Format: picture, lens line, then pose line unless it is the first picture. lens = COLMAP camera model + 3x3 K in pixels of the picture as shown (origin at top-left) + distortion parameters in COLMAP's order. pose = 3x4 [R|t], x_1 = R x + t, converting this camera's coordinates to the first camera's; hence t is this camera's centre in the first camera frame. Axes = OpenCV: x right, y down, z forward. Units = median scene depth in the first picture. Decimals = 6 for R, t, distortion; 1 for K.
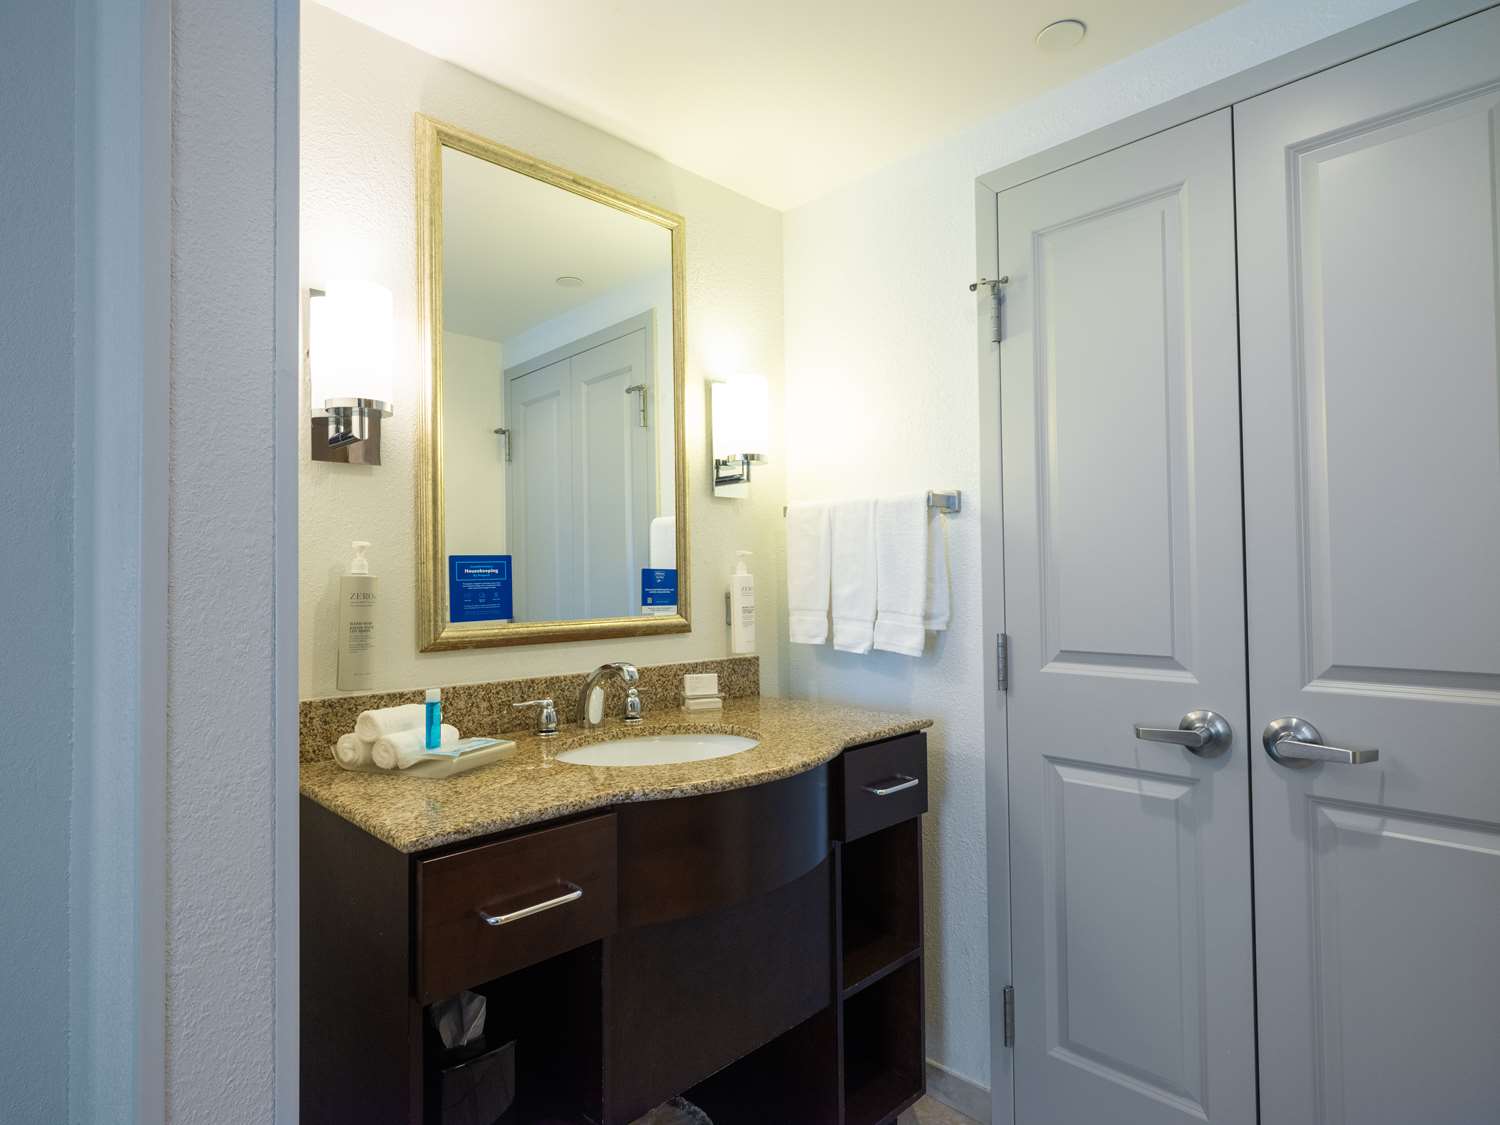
lens RADIAL K [[839.8, 0, 735.7], [0, 839.8, 559.3], [0, 0, 1]] dist [0.007505, 0.000575]
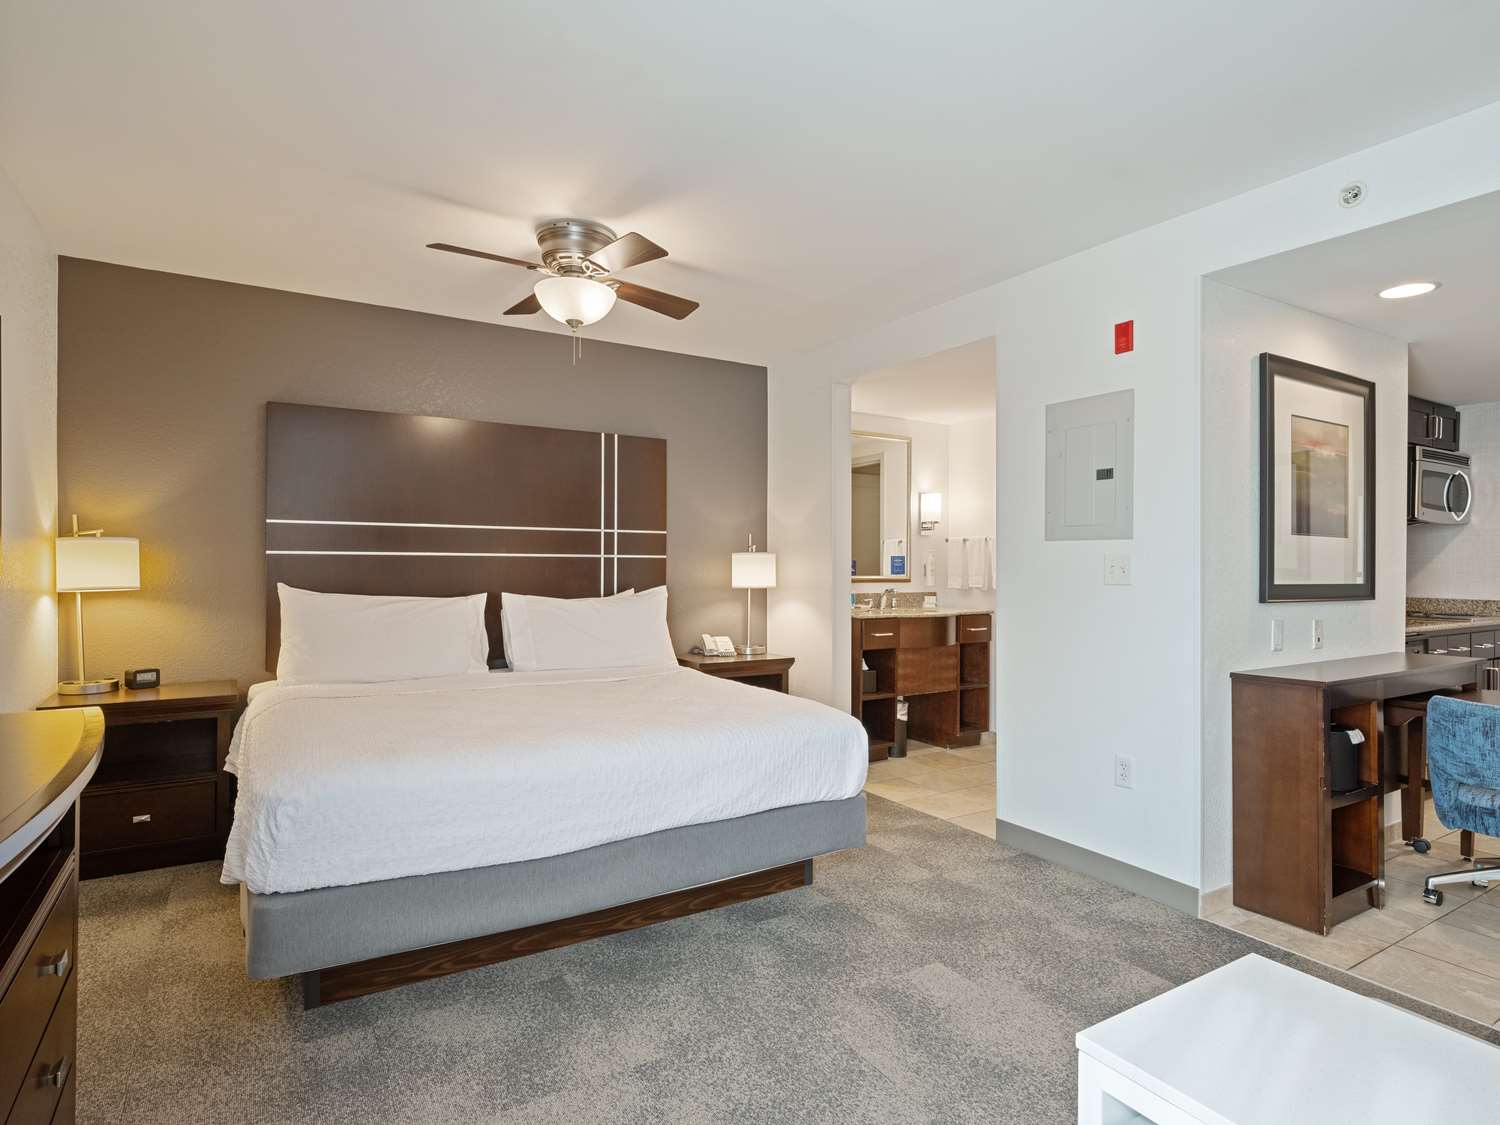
lens RADIAL K [[839.8, 0, 719.1], [0, 839.8, 561.9], [0, 0, 1]] dist [0.007505, 0.000575]
pose [[0.973758, 0.015963, -0.227023, -0.050689], [-0.010869, 0.999661, 0.023671, -0.049557], [0.227324, -0.020582, 0.973602, -2.229279]]
